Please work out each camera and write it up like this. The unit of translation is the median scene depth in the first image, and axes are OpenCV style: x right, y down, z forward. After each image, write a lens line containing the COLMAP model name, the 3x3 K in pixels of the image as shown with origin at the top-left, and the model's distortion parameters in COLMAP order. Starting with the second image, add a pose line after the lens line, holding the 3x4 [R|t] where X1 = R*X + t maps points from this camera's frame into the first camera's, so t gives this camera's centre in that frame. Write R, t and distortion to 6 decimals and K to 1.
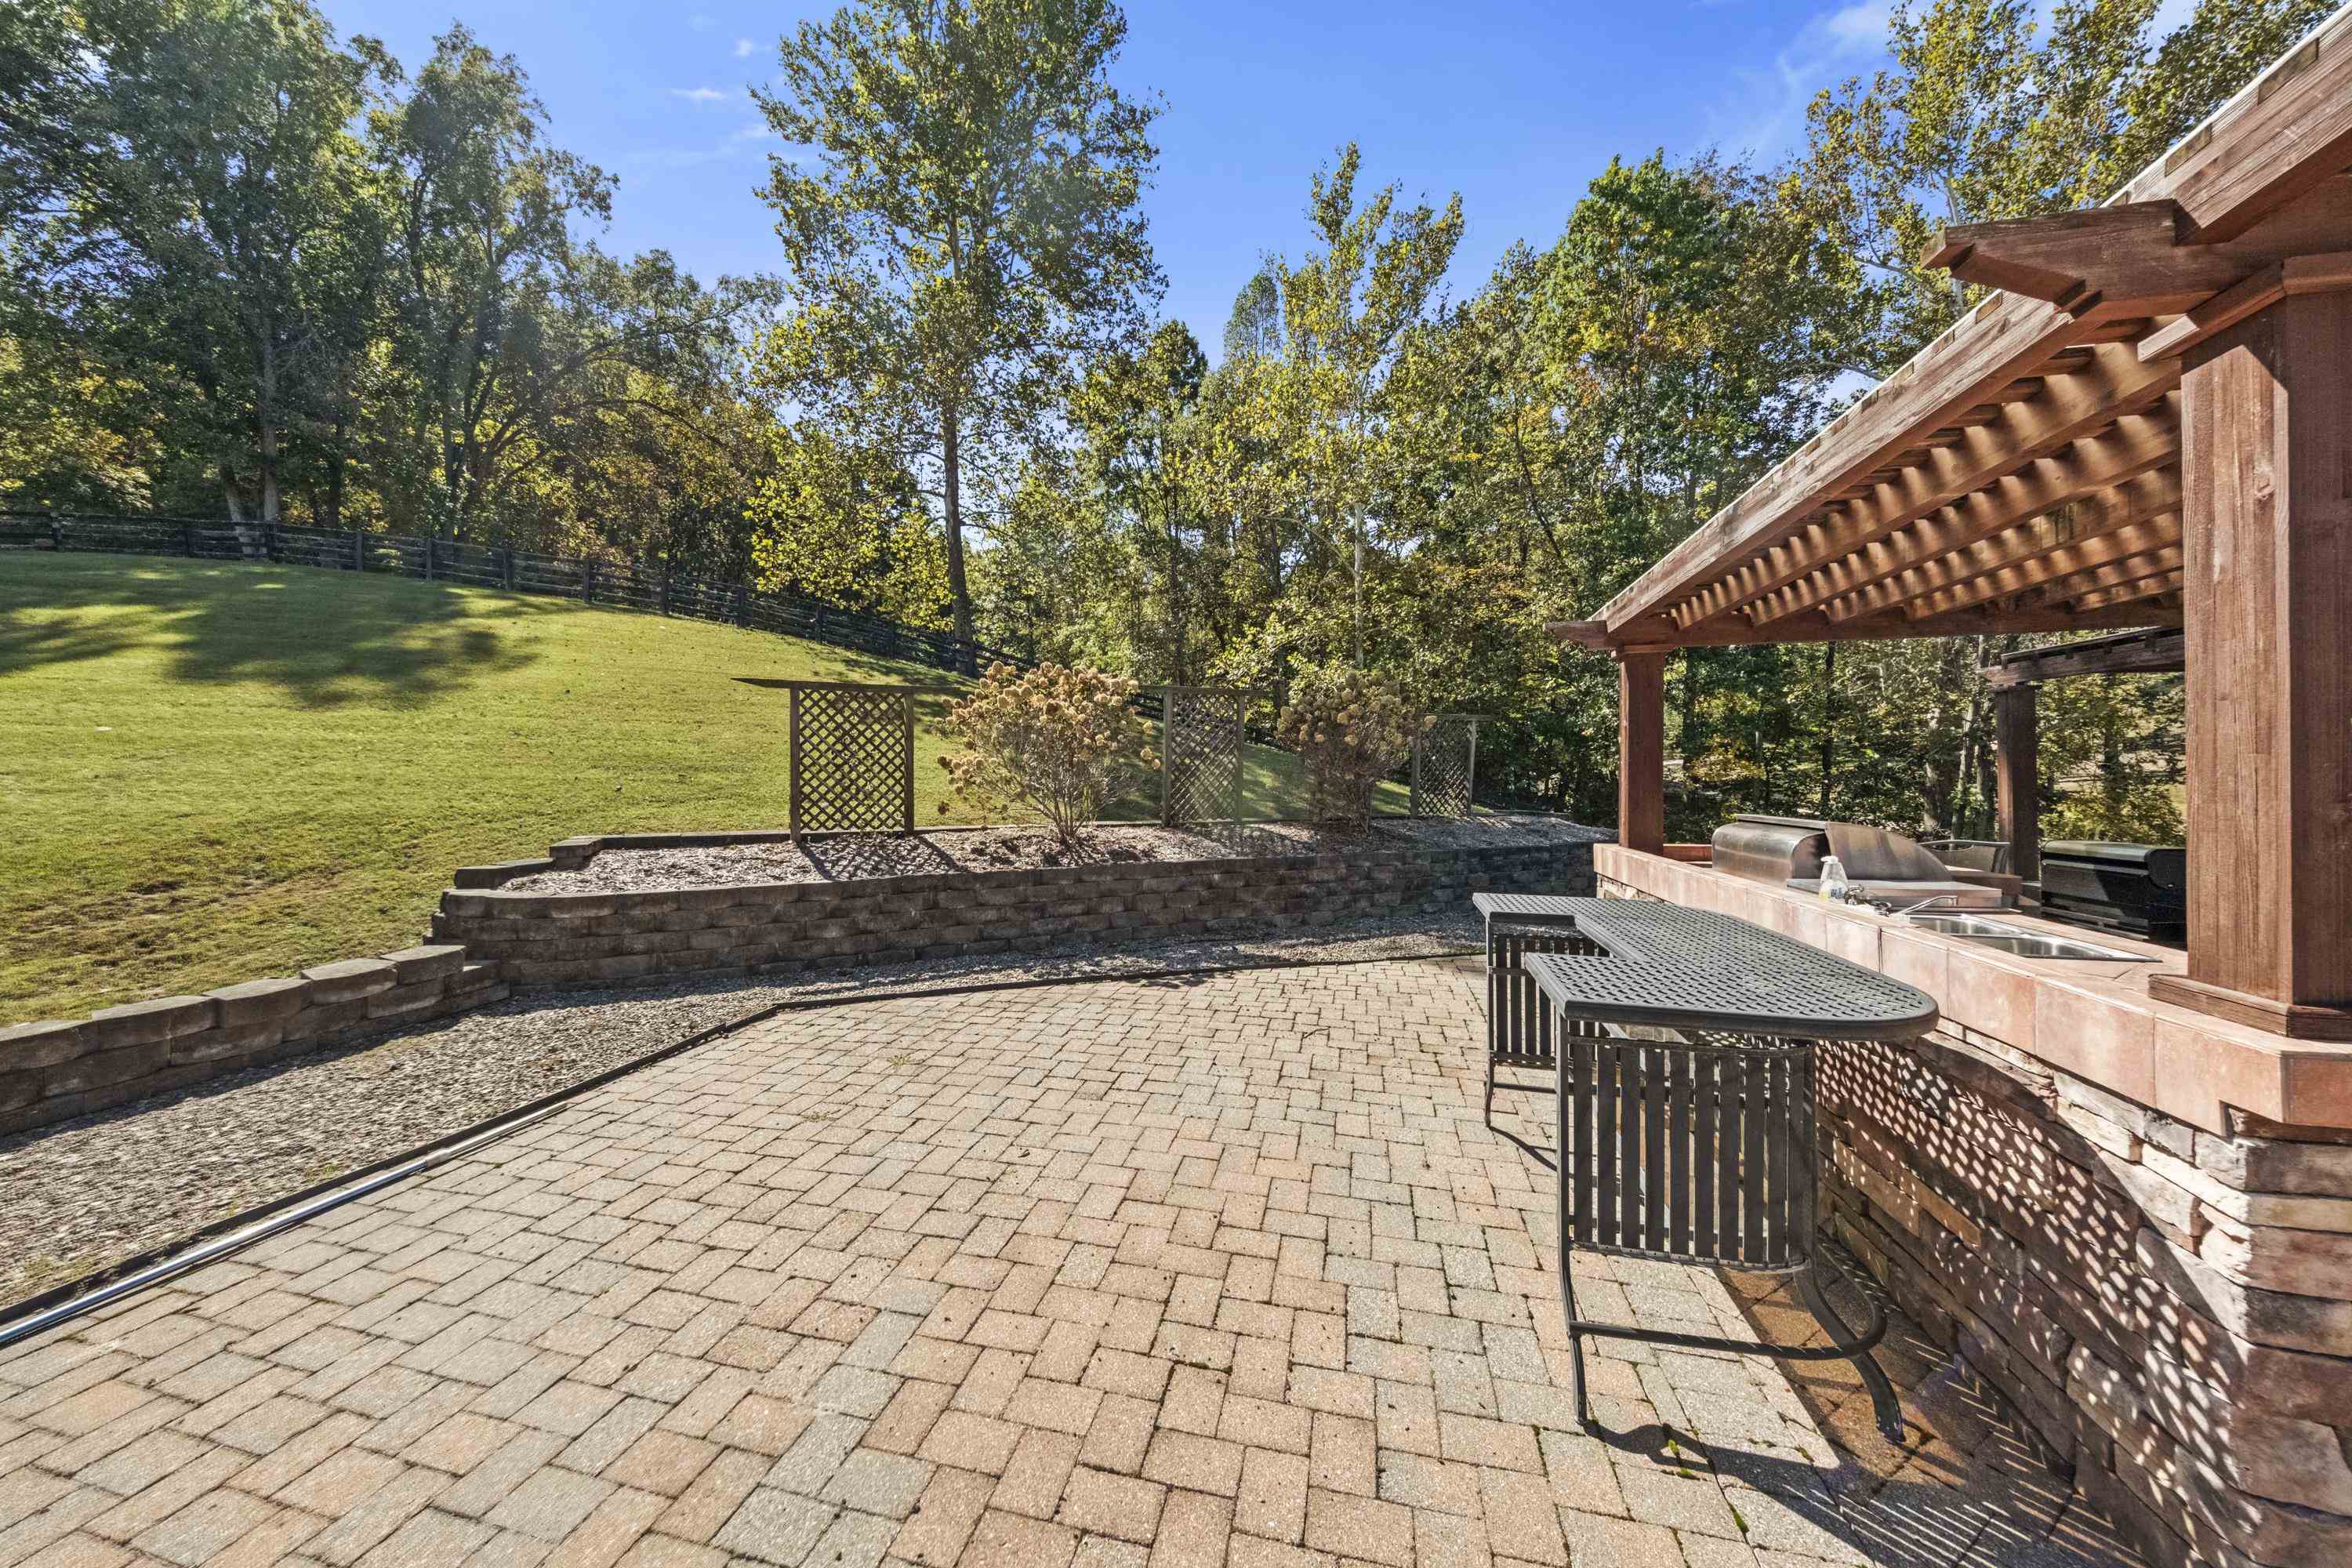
lens RADIAL K [[817.7, 0, 1176.0], [0, 817.7, 784.0], [0, 0, 1]] dist [0.020550, -0.005233]
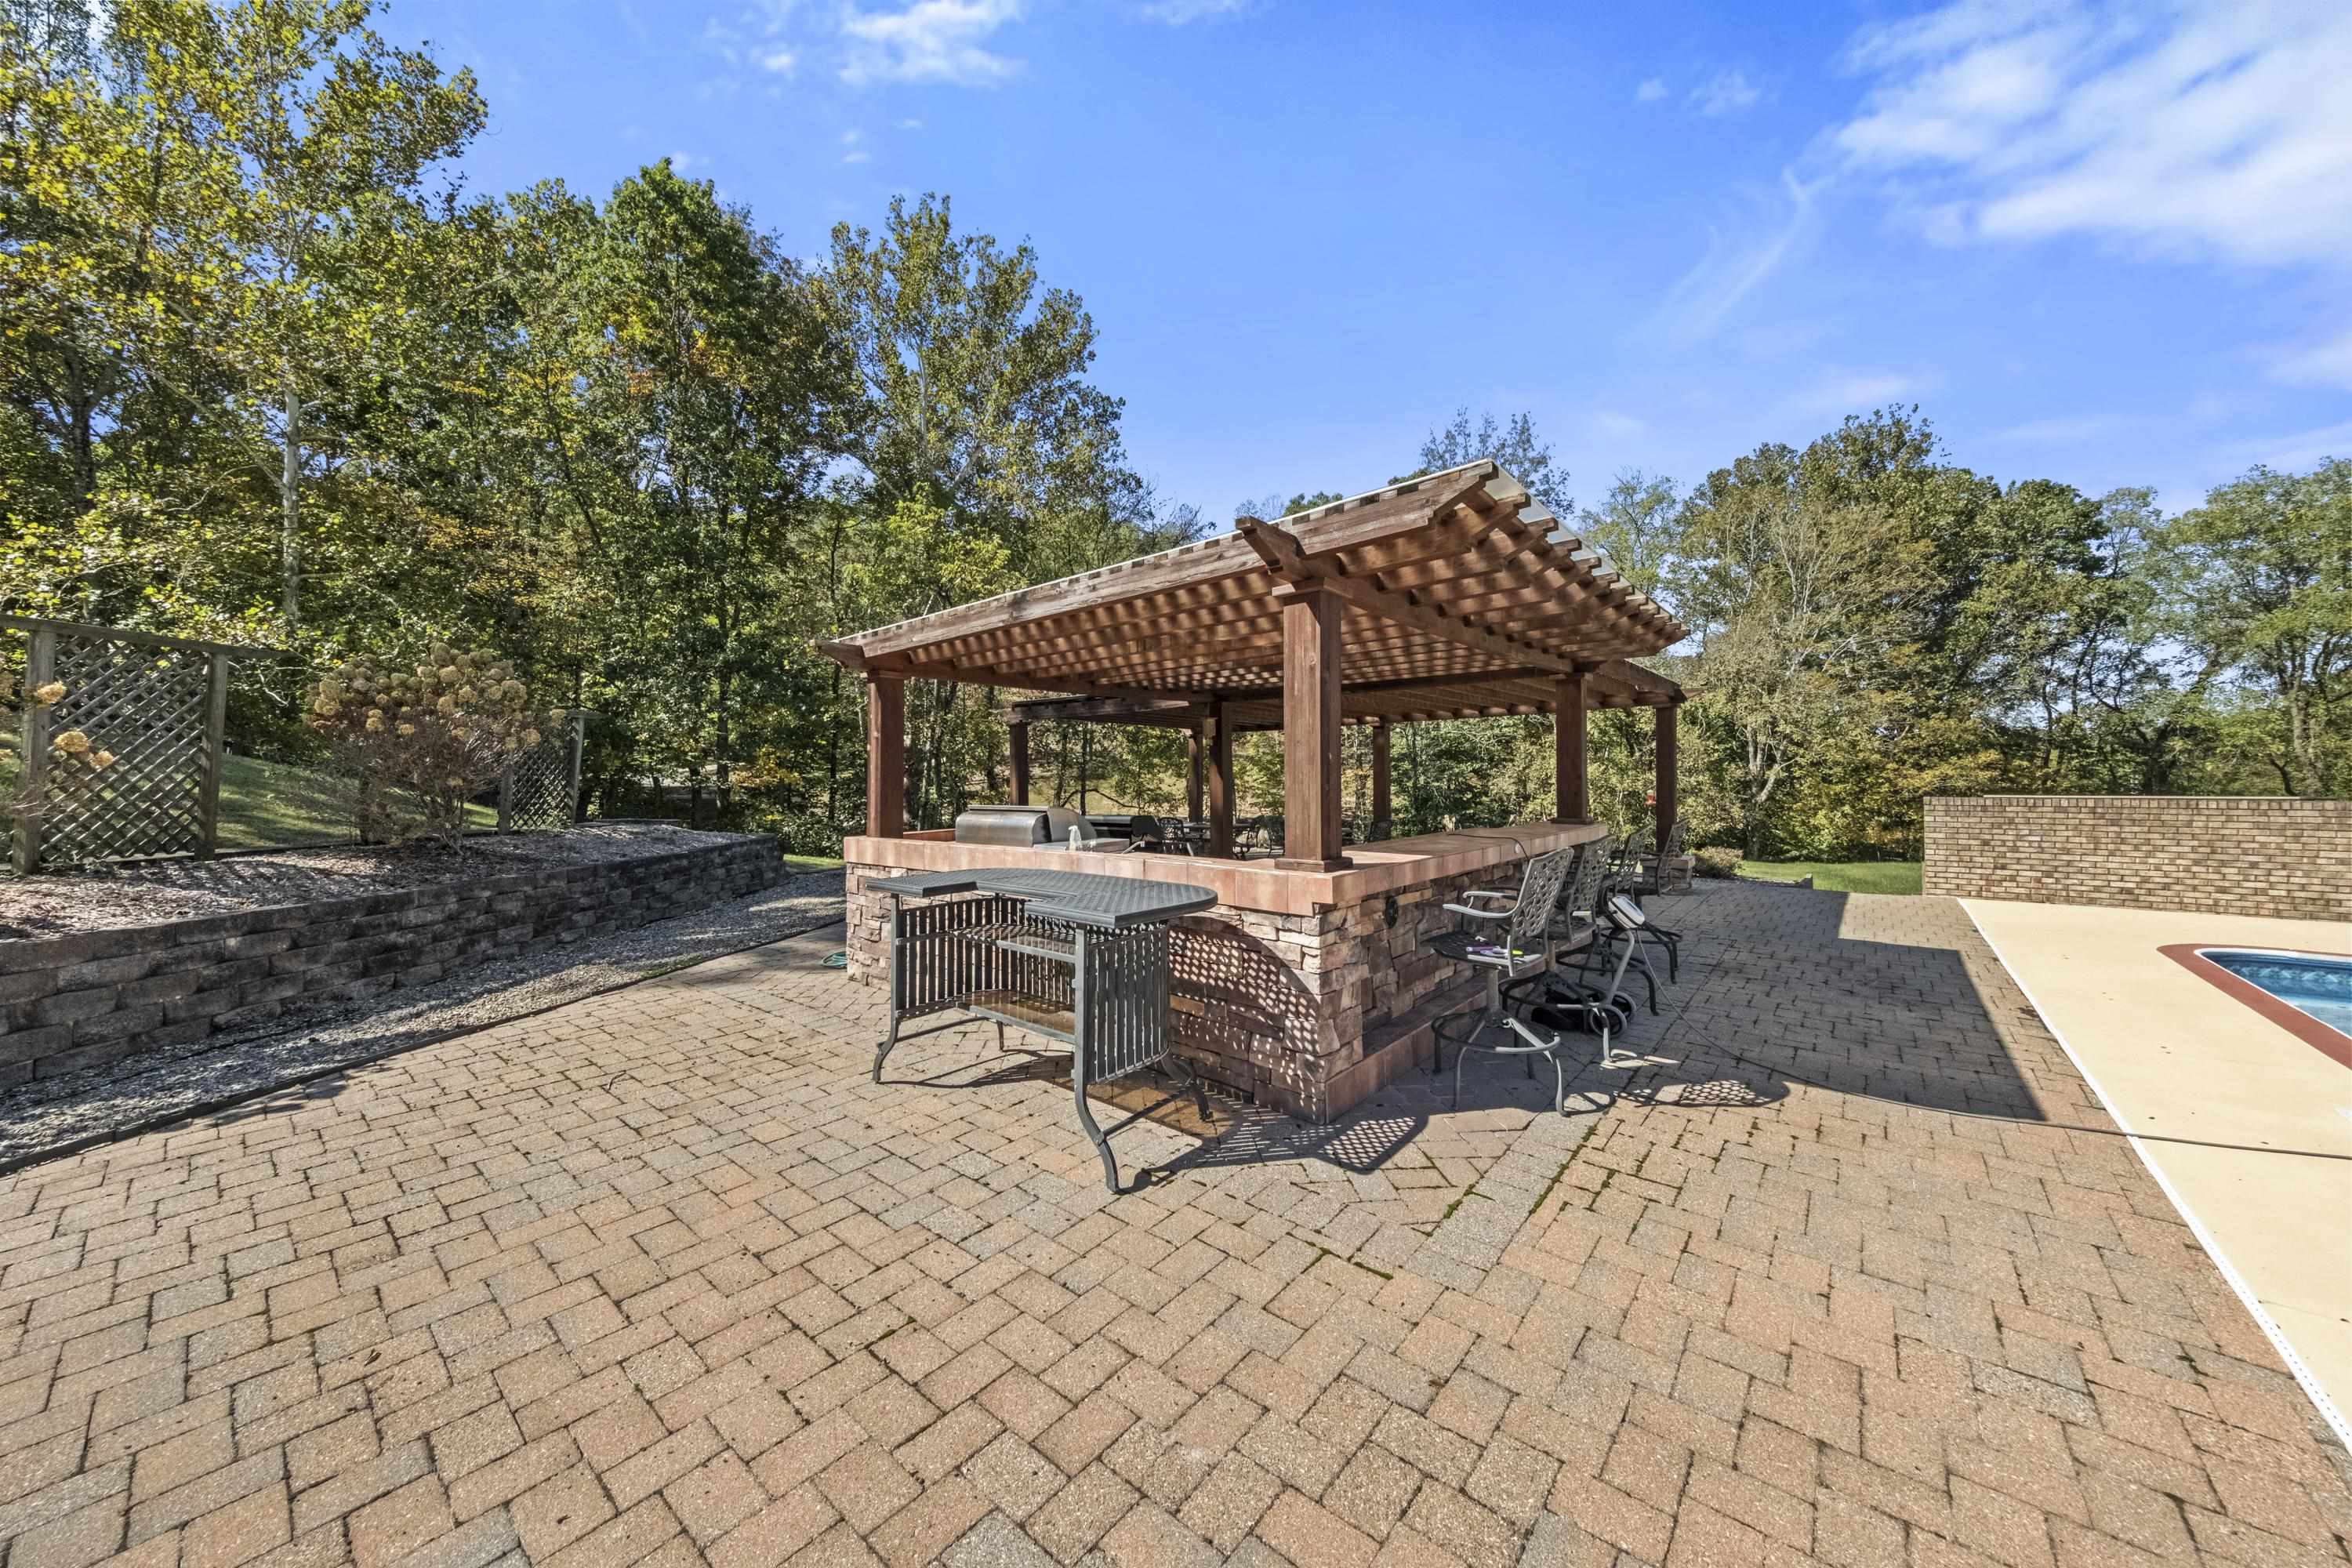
lens RADIAL K [[800.8, 0, 1177.7], [0, 800.8, 770.7], [0, 0, 1]] dist [0.085326, -0.031883]
pose [[0.452993, 0.004480, 0.891503, -0.821546], [0.017736, 0.999744, -0.014036, 0.008460], [-0.891338, 0.022170, 0.452797, 0.190858]]
